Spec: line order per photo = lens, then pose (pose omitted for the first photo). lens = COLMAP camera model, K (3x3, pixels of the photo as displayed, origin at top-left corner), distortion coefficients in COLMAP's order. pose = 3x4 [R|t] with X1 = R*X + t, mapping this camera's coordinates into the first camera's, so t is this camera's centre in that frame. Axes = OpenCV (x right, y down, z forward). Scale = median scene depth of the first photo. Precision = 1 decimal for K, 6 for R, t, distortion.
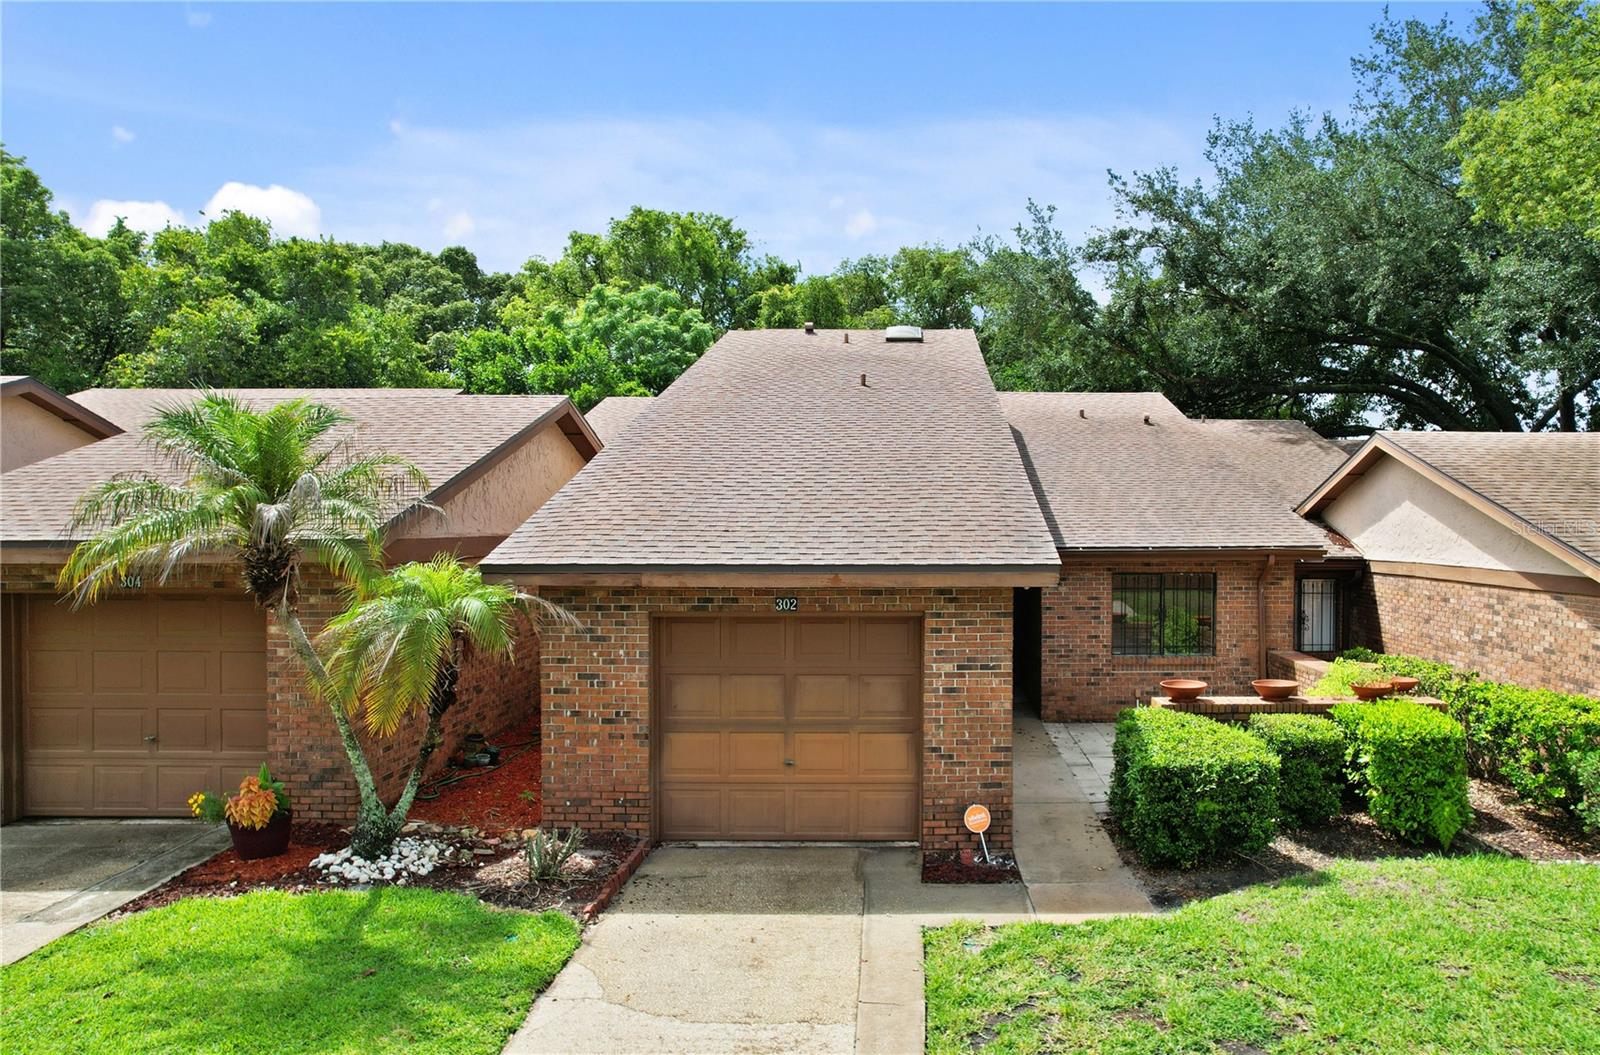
lens RADIAL K [[1040.2, 0, 800.0], [0, 1040.2, 527.5], [0, 0, 1]] dist [-0.066589, 0.052726]
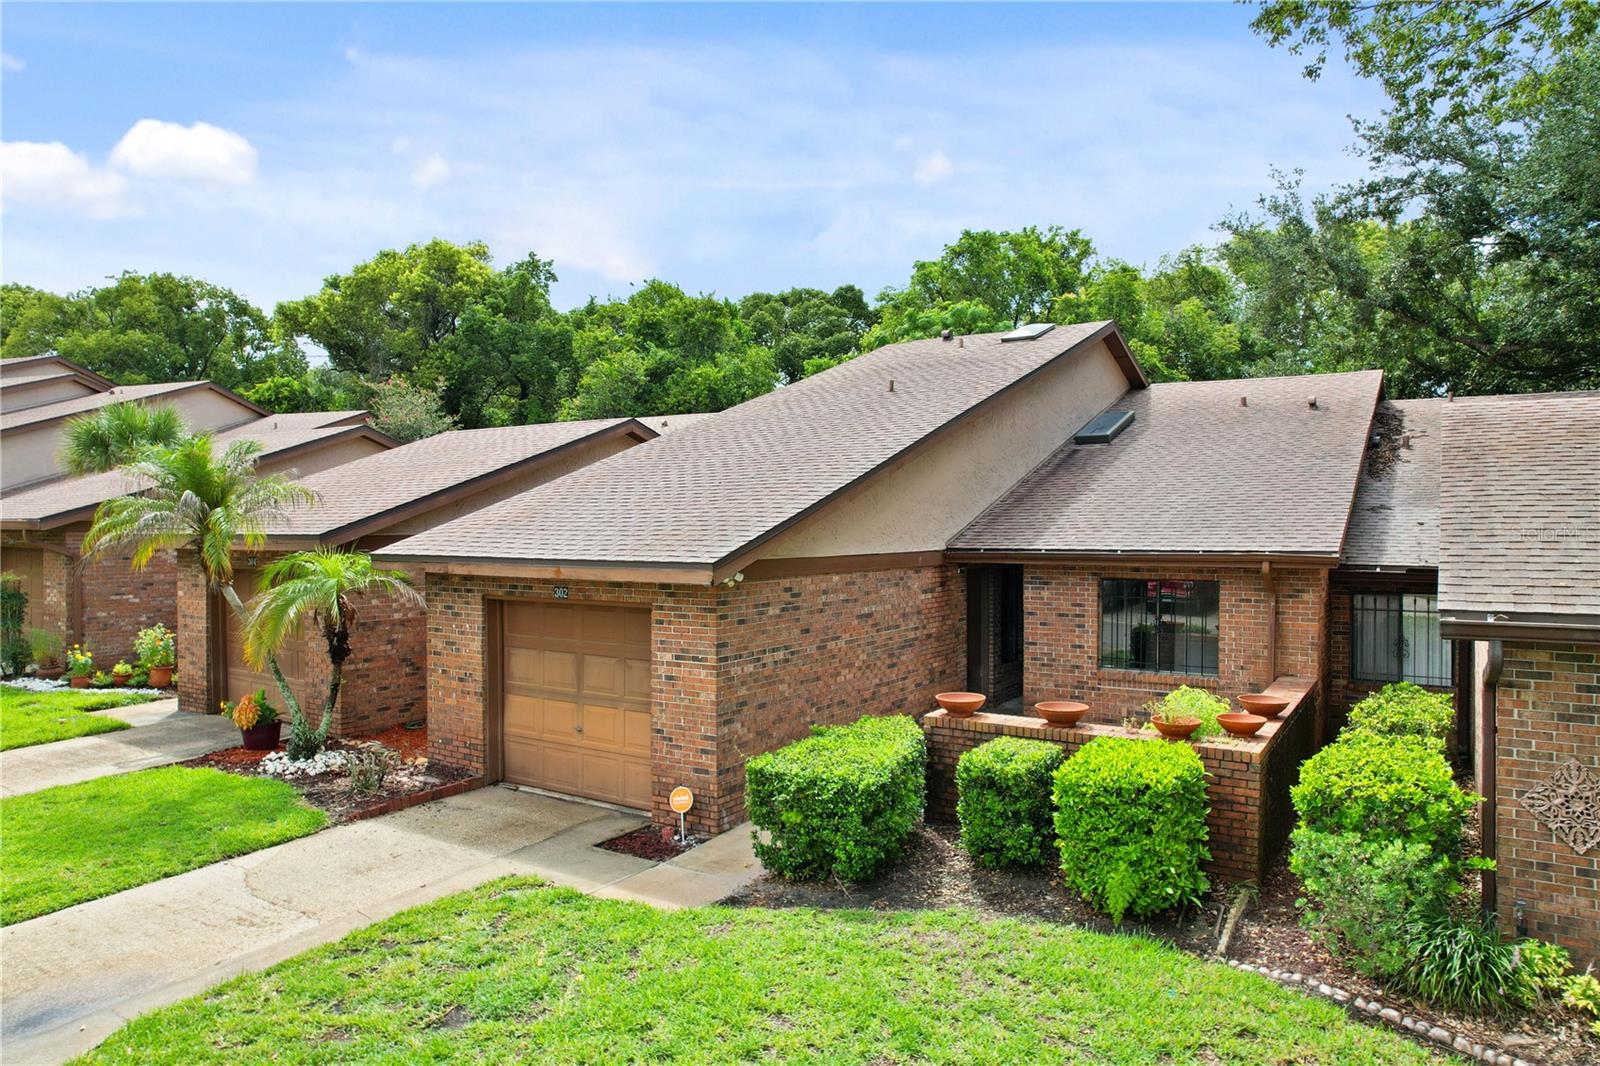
lens RADIAL K [[959.4, 0, 800.0], [0, 959.4, 533.0], [0, 0, 1]] dist [-0.045181, 0.002566]
pose [[0.859596, 0.004768, -0.510952, 0.748980], [-0.002391, 0.999983, 0.005310, 0.000324], [0.510969, -0.003343, 0.859593, 0.205938]]
